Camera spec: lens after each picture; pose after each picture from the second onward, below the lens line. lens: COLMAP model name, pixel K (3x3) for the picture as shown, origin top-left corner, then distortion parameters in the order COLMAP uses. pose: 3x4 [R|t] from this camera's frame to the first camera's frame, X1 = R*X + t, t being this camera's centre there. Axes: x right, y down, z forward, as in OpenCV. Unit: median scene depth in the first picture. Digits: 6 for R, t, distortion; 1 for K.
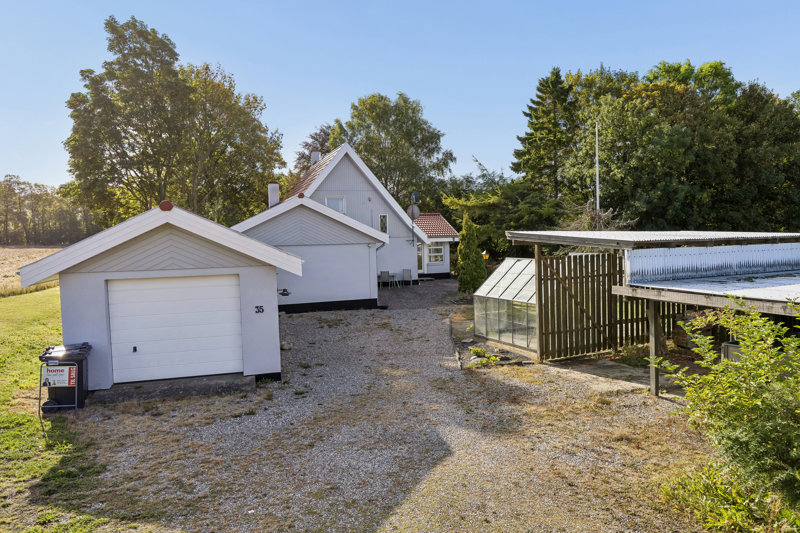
lens RADIAL K [[561.0, 0, 400.2], [0, 561.0, 265.5], [0, 0, 1]] dist [0.001357, 0.002519]
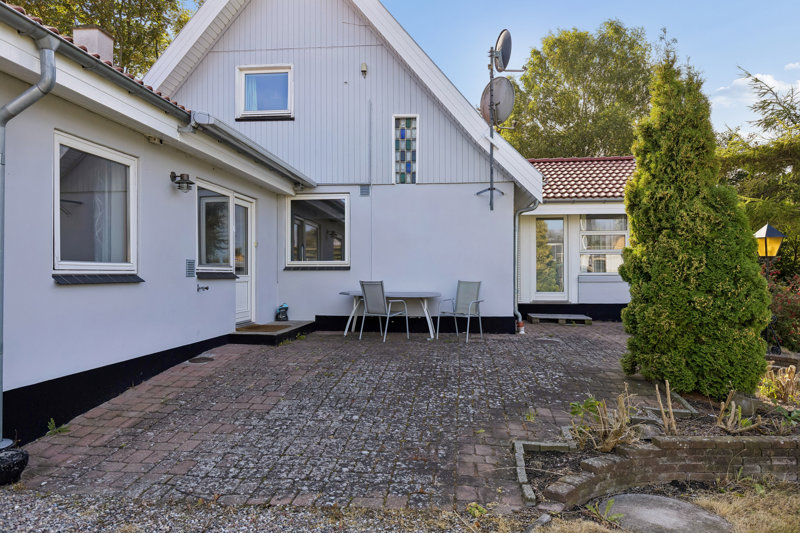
lens RADIAL K [[561.0, 0, 399.6], [0, 561.0, 269.8], [0, 0, 1]] dist [0.001357, 0.002519]
pose [[0.909973, 0.025345, -0.413892, 0.095850], [-0.046991, 0.998004, -0.042199, 0.013824], [0.411996, 0.057849, 0.909347, 0.633013]]
